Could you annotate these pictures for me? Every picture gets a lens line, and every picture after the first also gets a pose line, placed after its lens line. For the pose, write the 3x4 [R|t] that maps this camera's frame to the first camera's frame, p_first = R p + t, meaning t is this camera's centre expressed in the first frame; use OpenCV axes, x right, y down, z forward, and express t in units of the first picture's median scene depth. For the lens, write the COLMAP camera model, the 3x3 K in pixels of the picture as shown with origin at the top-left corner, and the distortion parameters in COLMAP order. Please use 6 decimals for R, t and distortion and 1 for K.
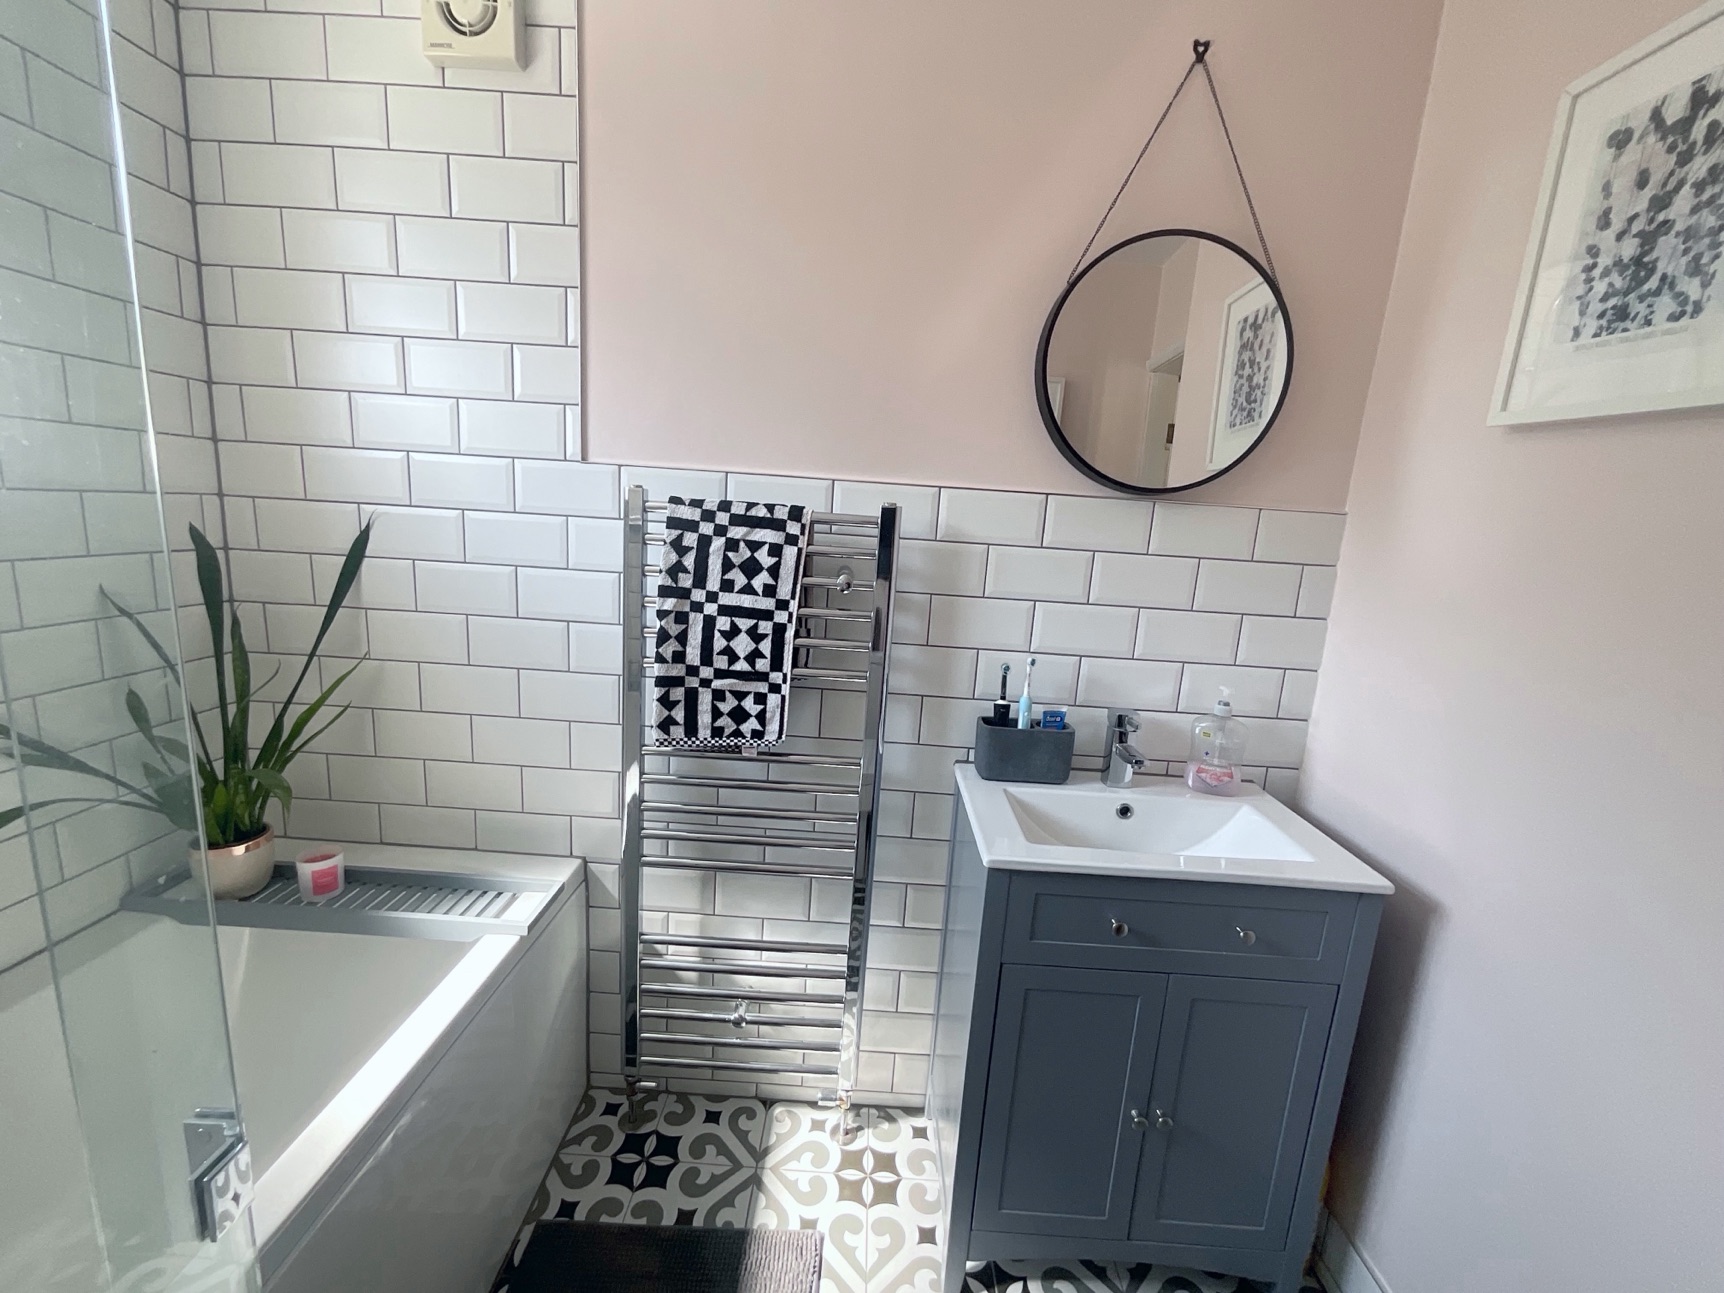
lens RADIAL K [[702.4, 0, 866.2], [0, 702.4, 647.2], [0, 0, 1]] dist [-0.003954, 0.002806]
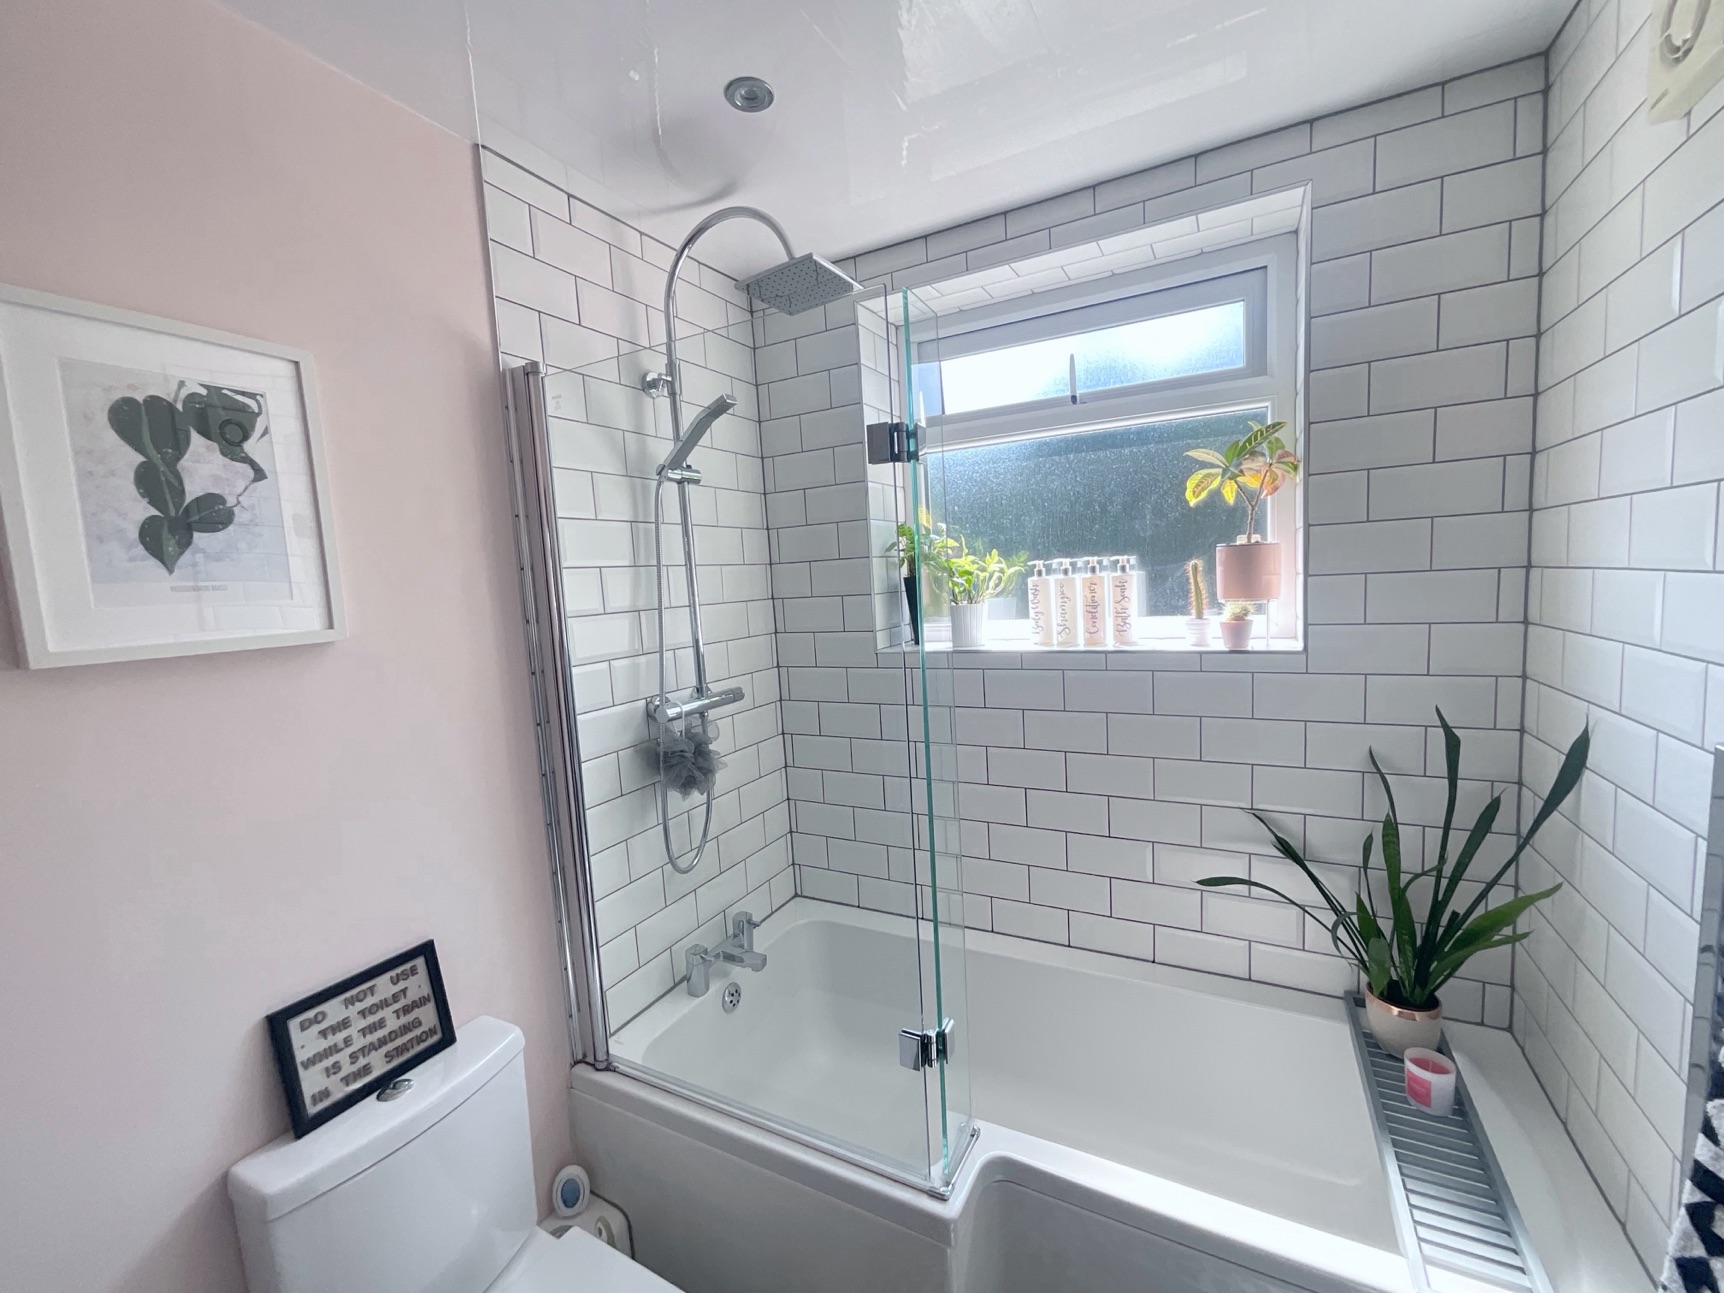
lens RADIAL K [[702.4, 0, 868.2], [0, 702.4, 646.9], [0, 0, 1]] dist [-0.003954, 0.002806]
pose [[-0.458335, 0.047571, -0.887506, 0.361259], [-0.145827, 0.981009, 0.127892, -0.250865], [0.876735, 0.188039, -0.442693, 0.628278]]
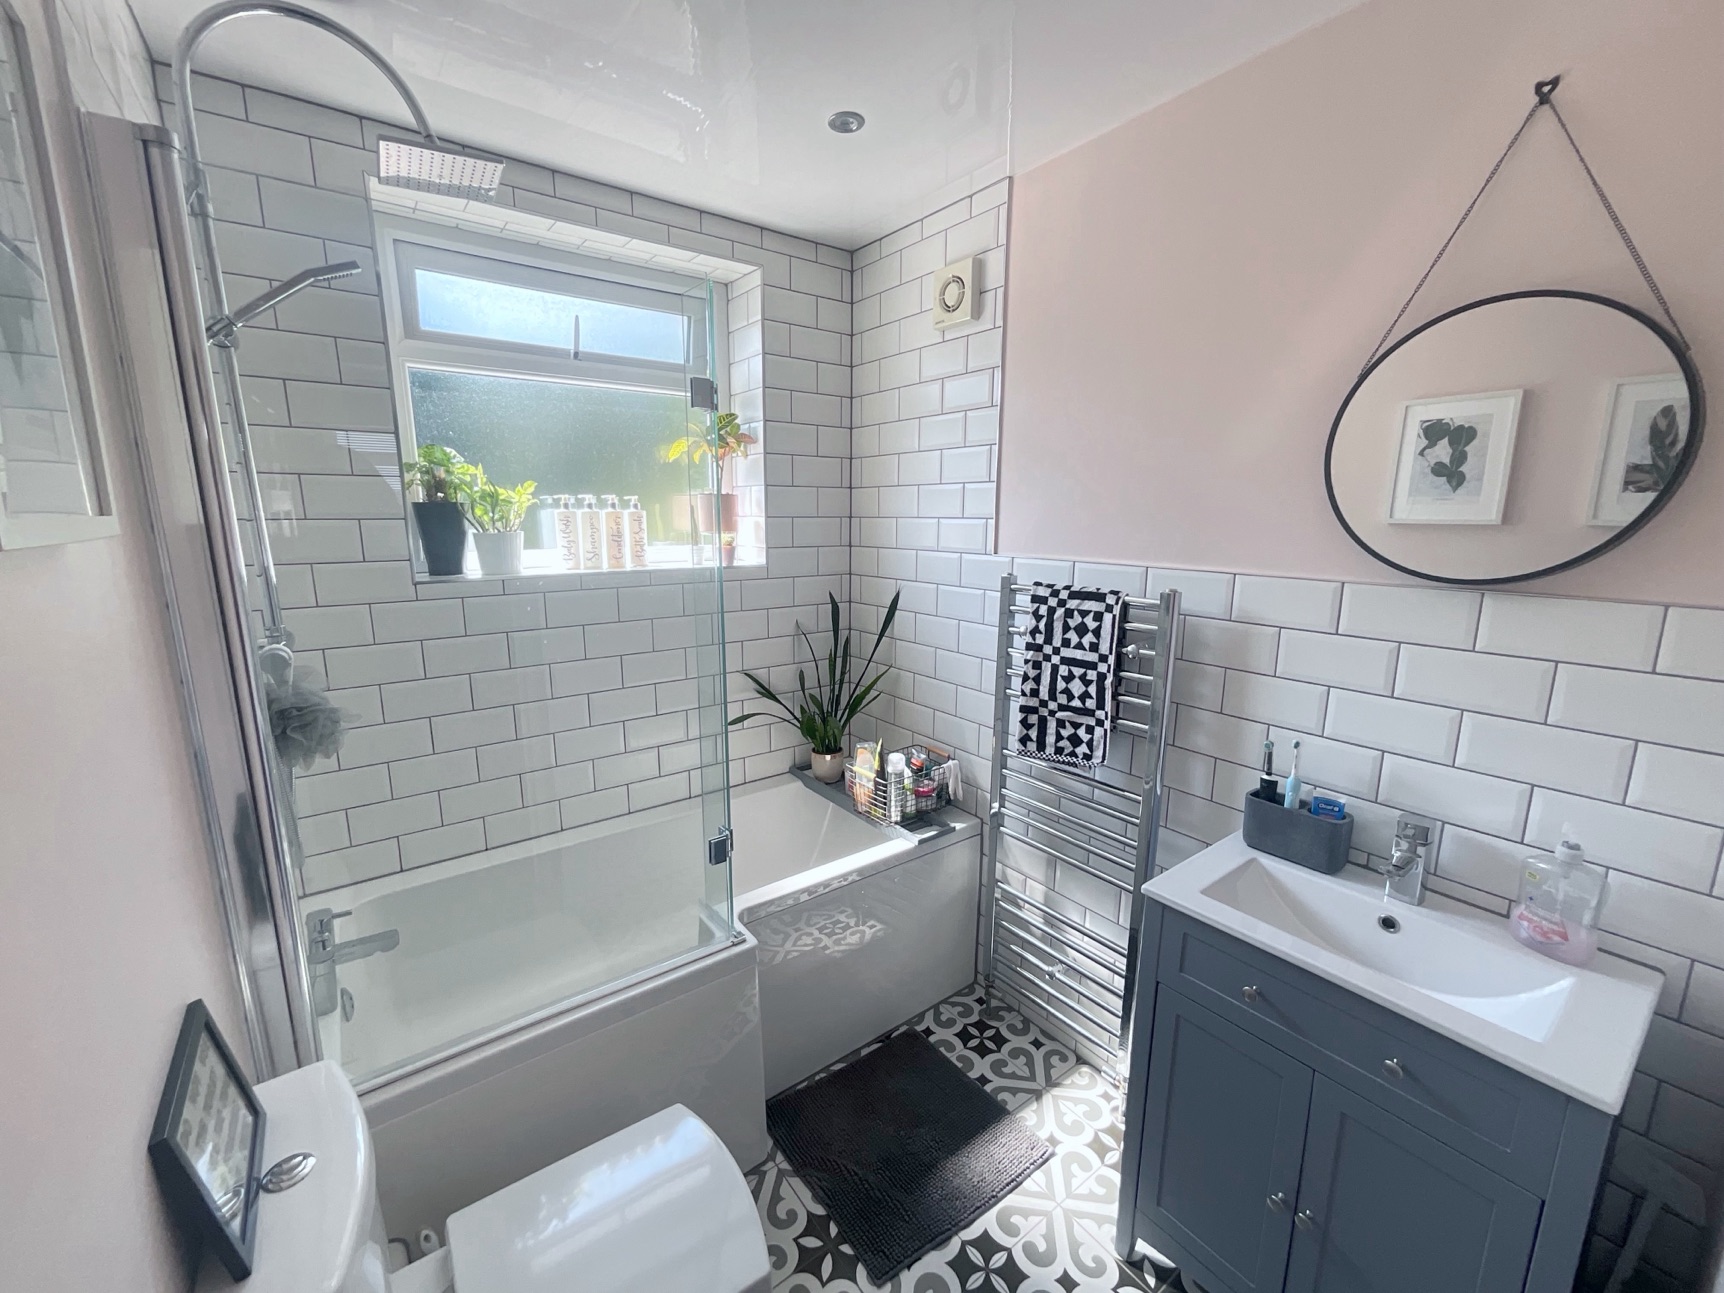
lens RADIAL K [[702.4, 0, 856.8], [0, 702.4, 646.2], [0, 0, 1]] dist [-0.003954, 0.002806]
pose [[0.608171, 0.090297, -0.788653, 0.623253], [-0.116741, 0.992881, 0.023655, -0.068255], [0.785174, 0.077682, 0.614383, -0.146734]]
